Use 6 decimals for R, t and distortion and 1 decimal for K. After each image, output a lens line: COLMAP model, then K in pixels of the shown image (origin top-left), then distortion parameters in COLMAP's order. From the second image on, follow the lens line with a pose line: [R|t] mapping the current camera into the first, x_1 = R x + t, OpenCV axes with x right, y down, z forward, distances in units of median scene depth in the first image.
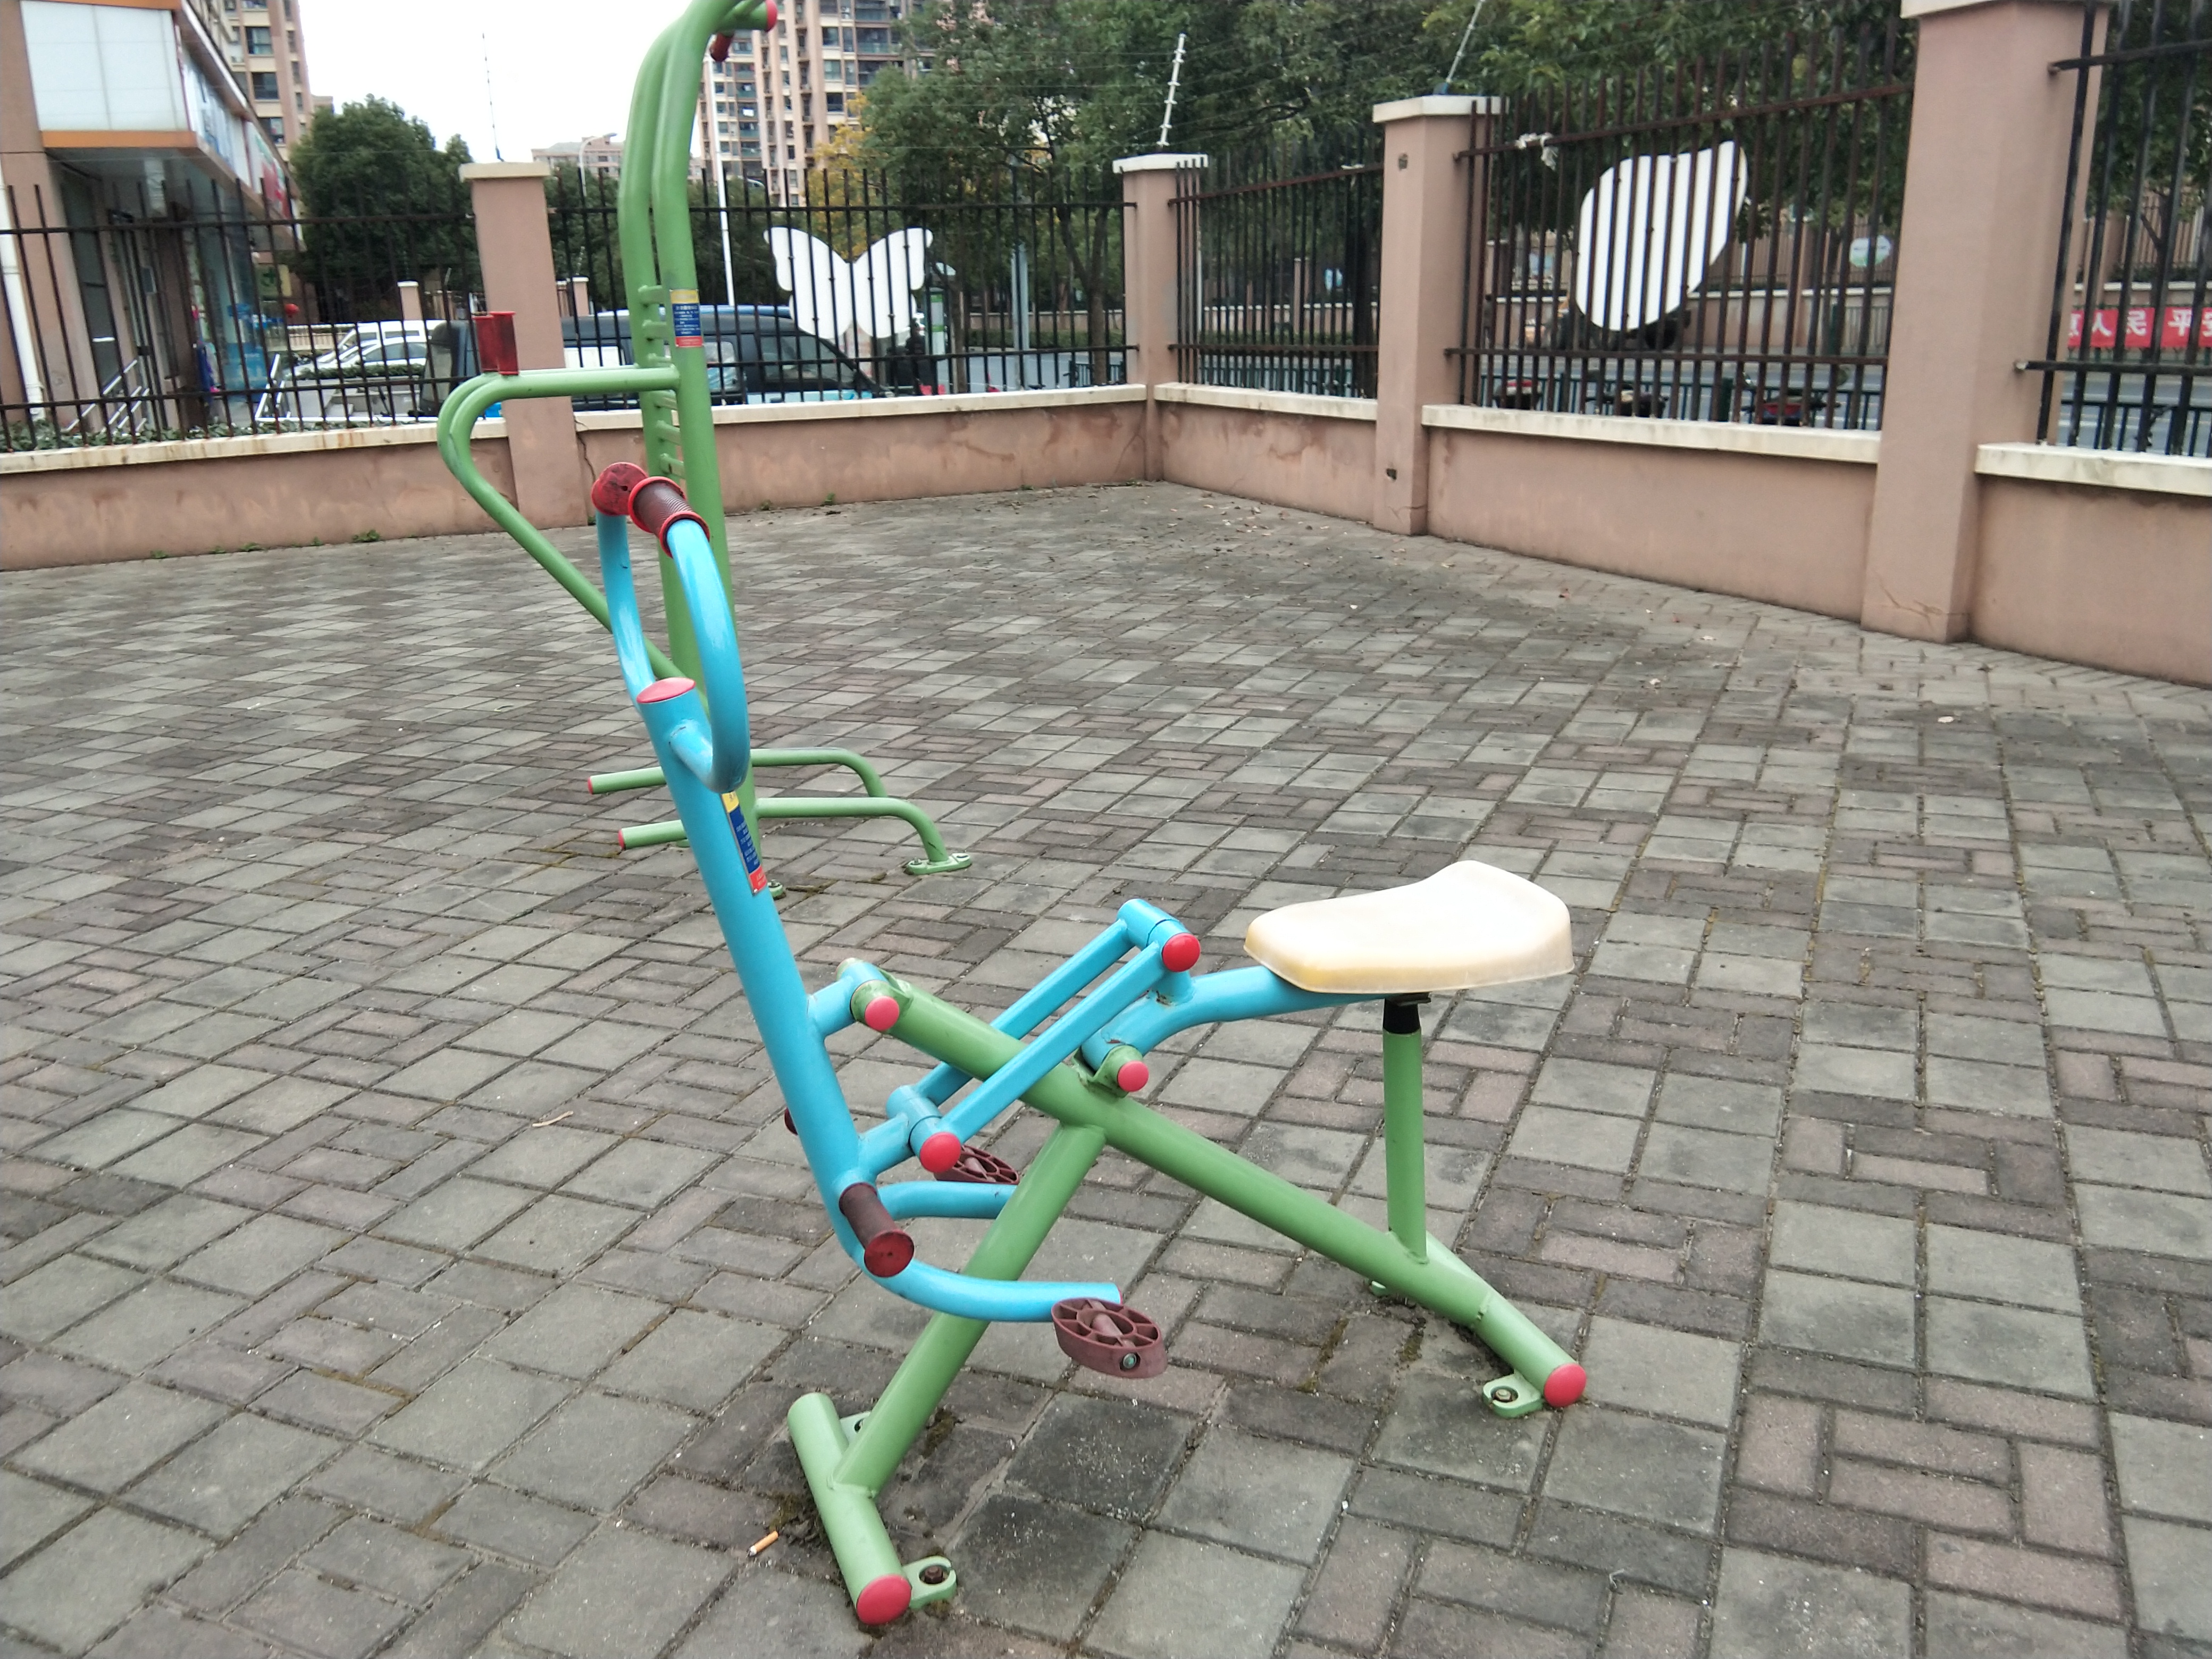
lens RADIAL K [[1774.2, 0, 1119.8], [0, 1774.2, 816.2], [0, 0, 1]] dist [0.099951, -0.154880]
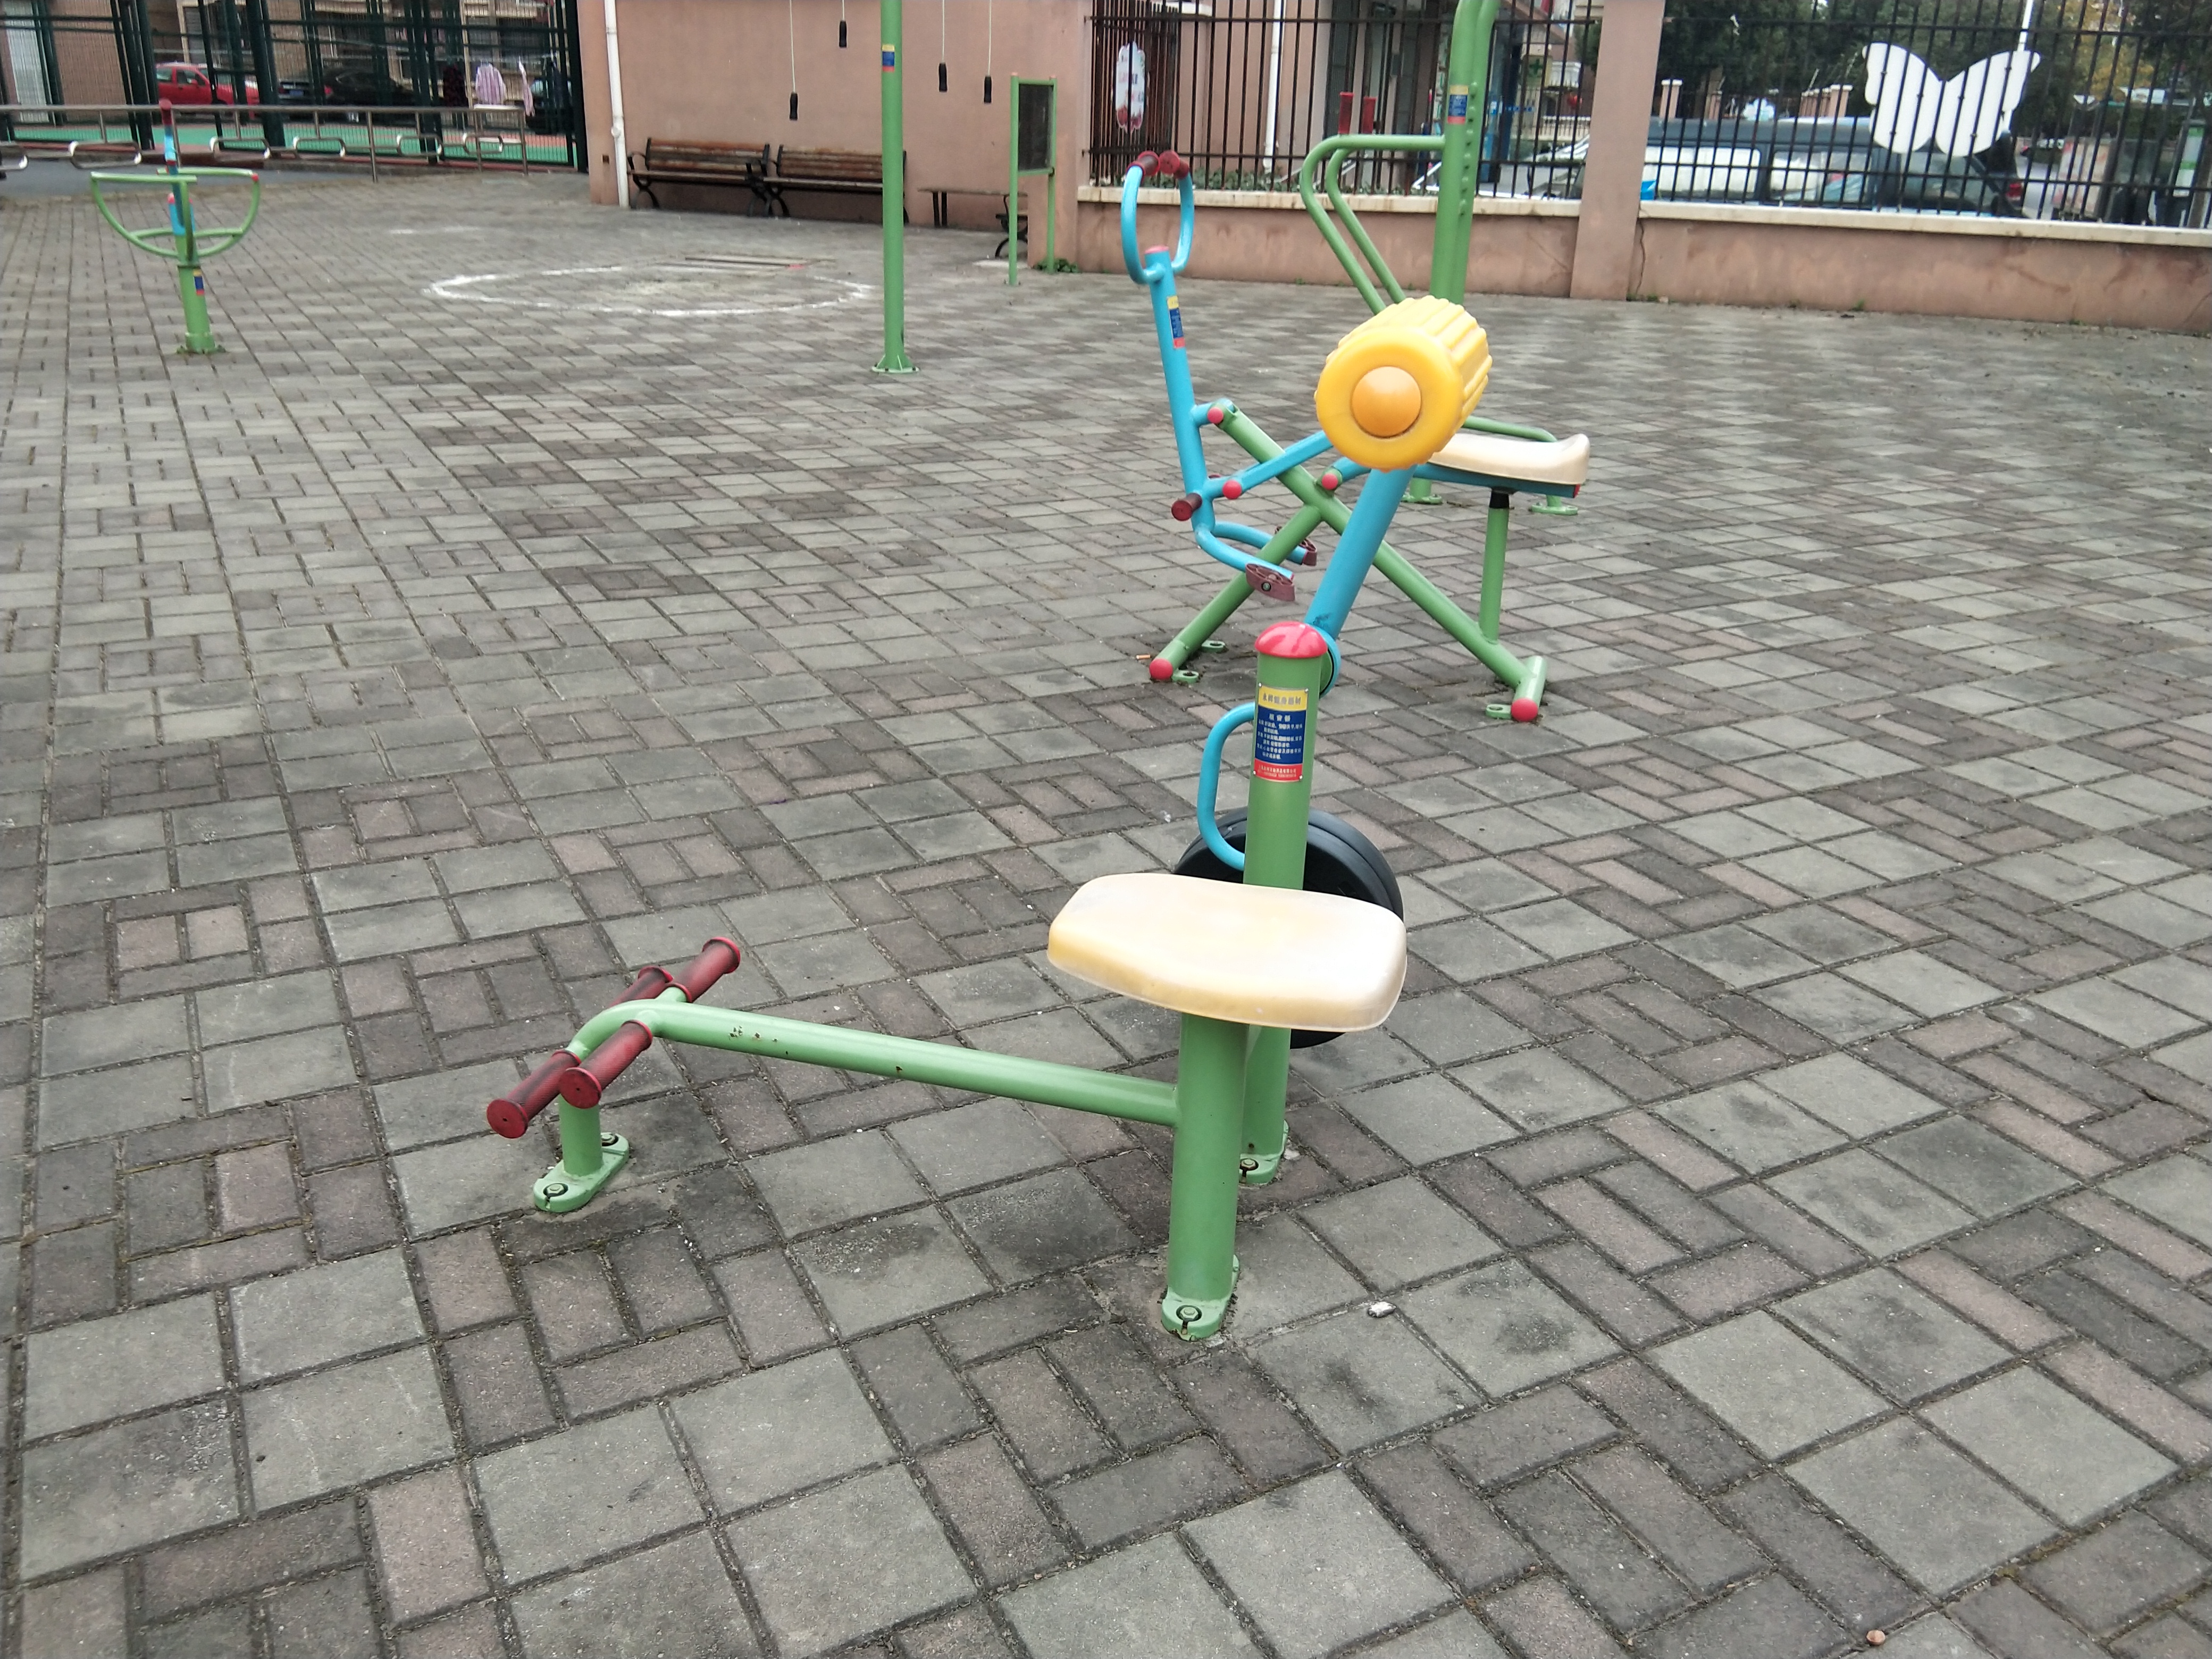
lens RADIAL K [[1774.2, 0, 1119.8], [0, 1774.2, 816.2], [0, 0, 1]] dist [0.099951, -0.154880]
pose [[0.786939, 0.286500, -0.546484, 0.211564], [-0.232243, 0.958066, 0.167846, 0.045368], [0.571656, -0.005167, 0.820477, -0.170426]]
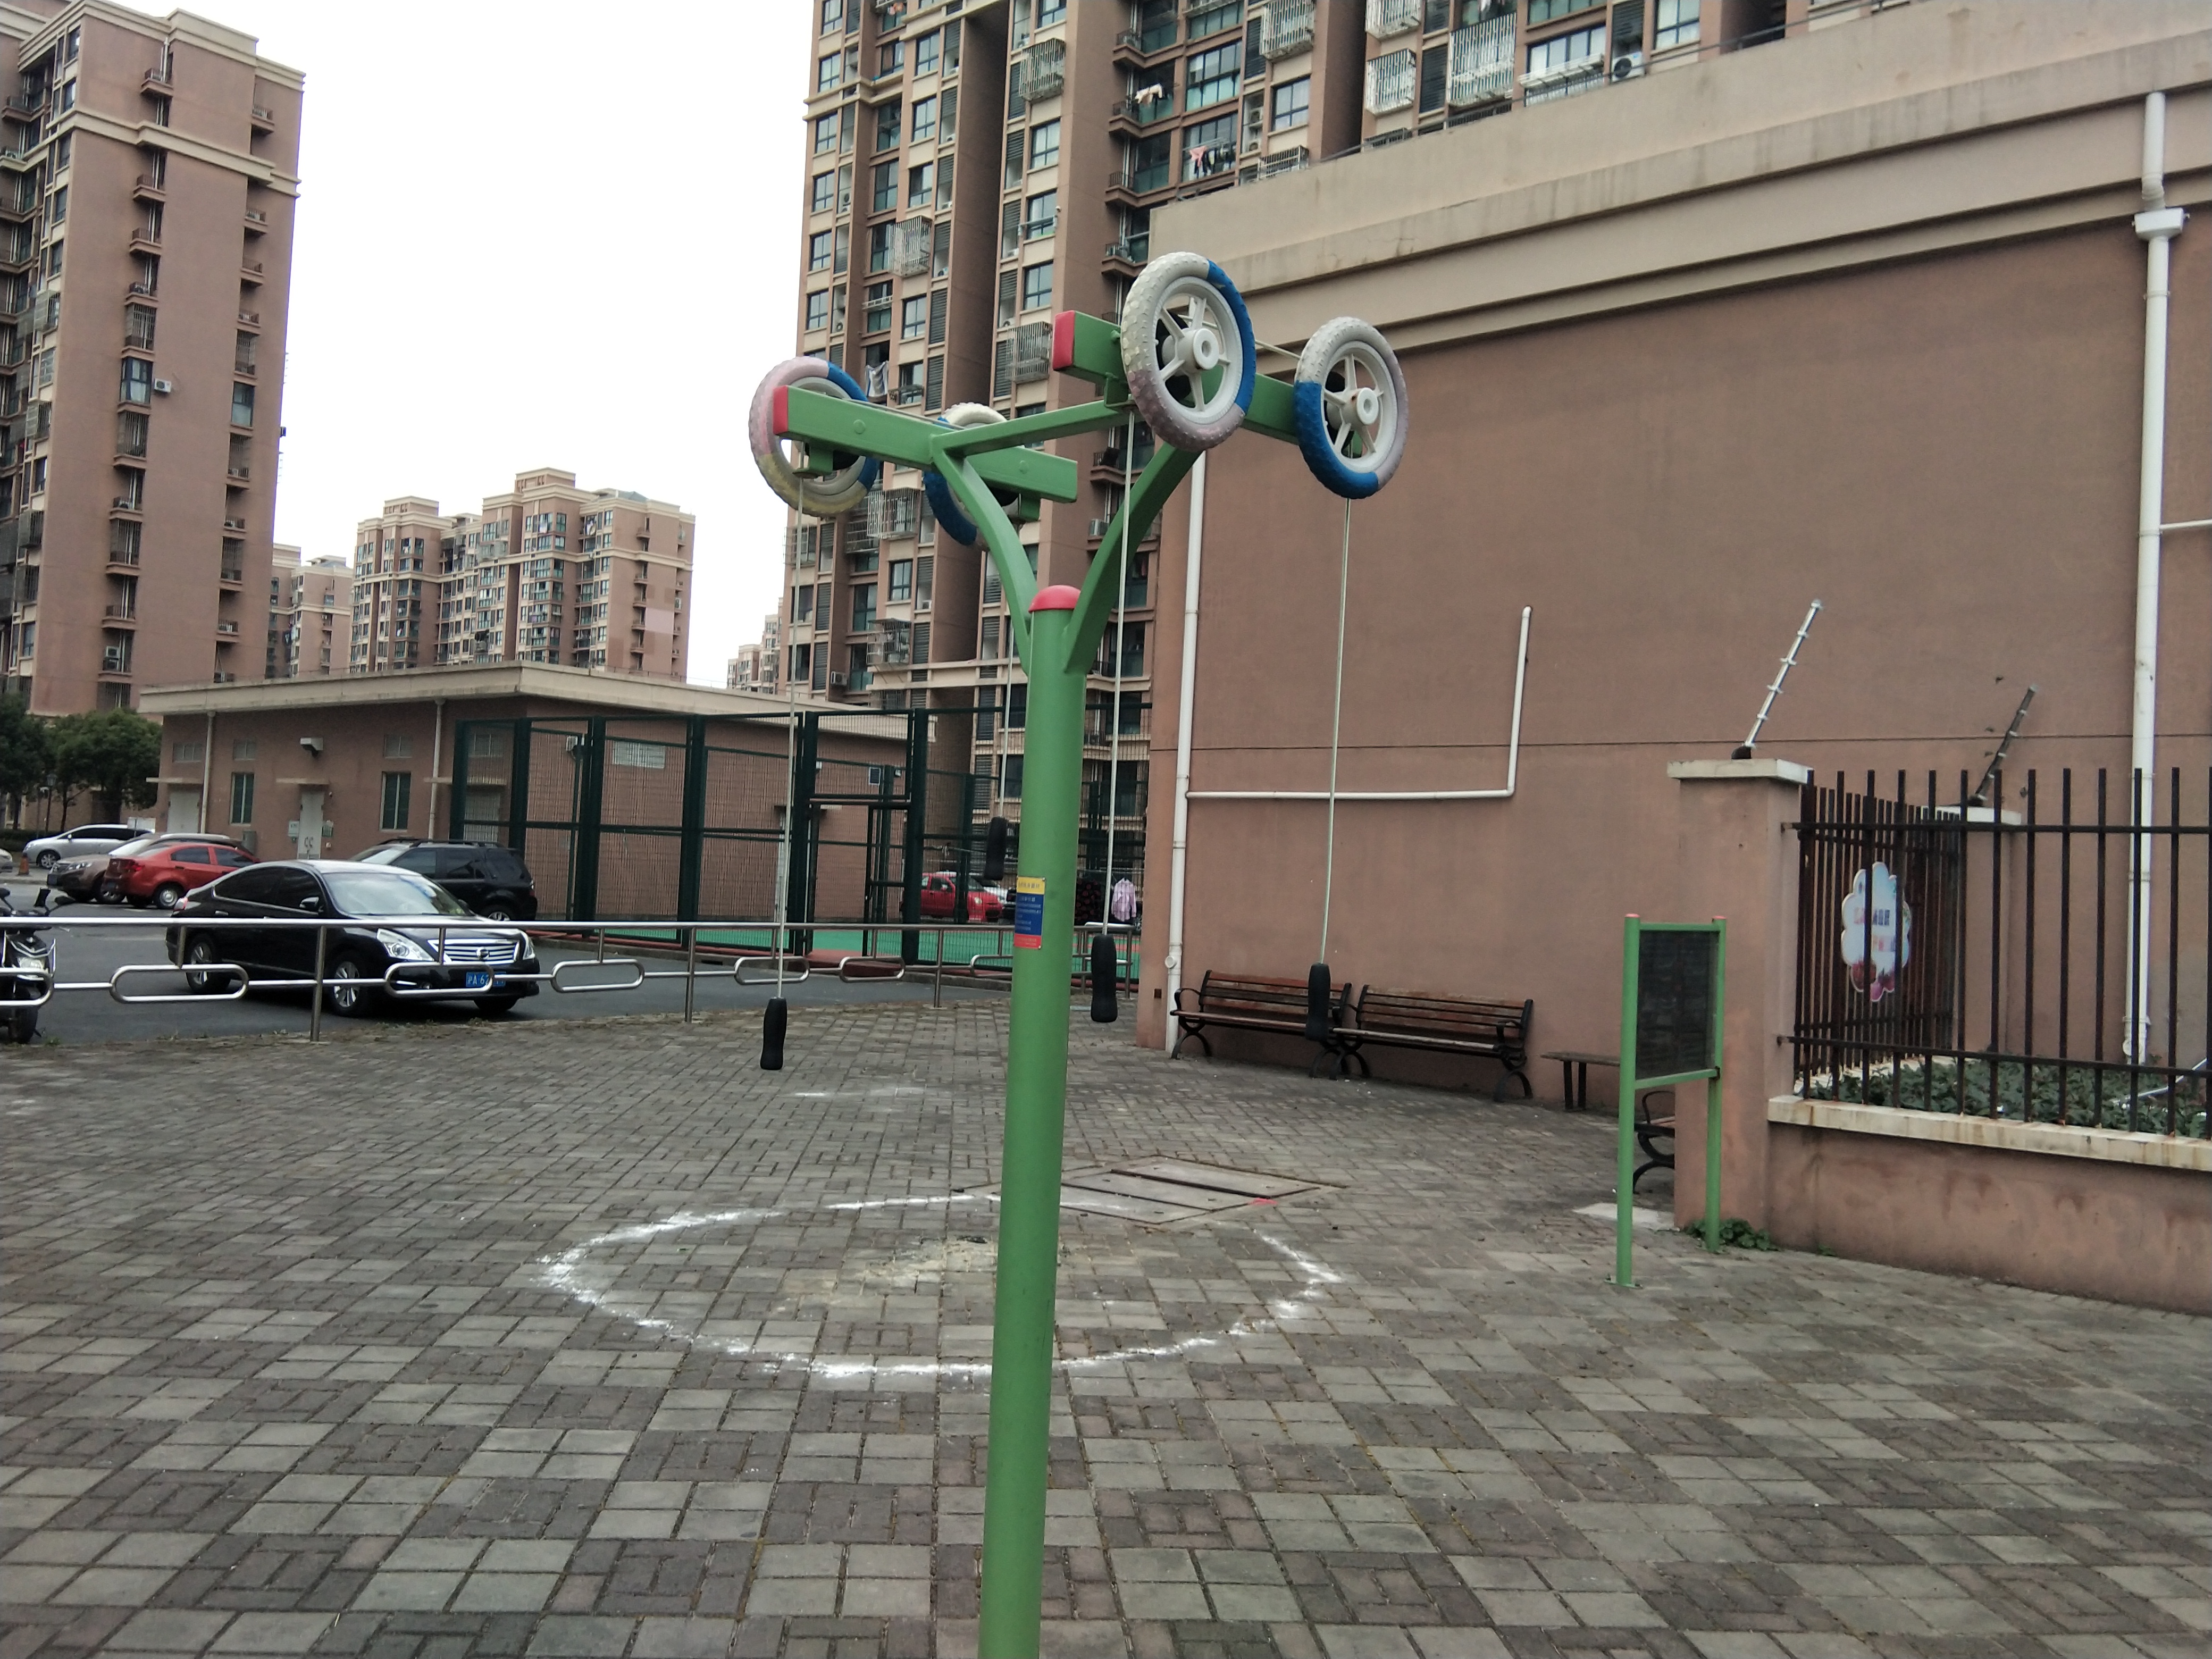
lens RADIAL K [[1826.9, 0, 1102.3], [0, 1826.9, 728.7], [0, 0, 1]] dist [0.005698, -0.002685]
pose [[0.474406, -0.008973, -0.880261, -0.170400], [-0.305216, 0.936245, -0.174036, -0.113180], [0.825701, 0.351233, 0.441421, 0.334812]]
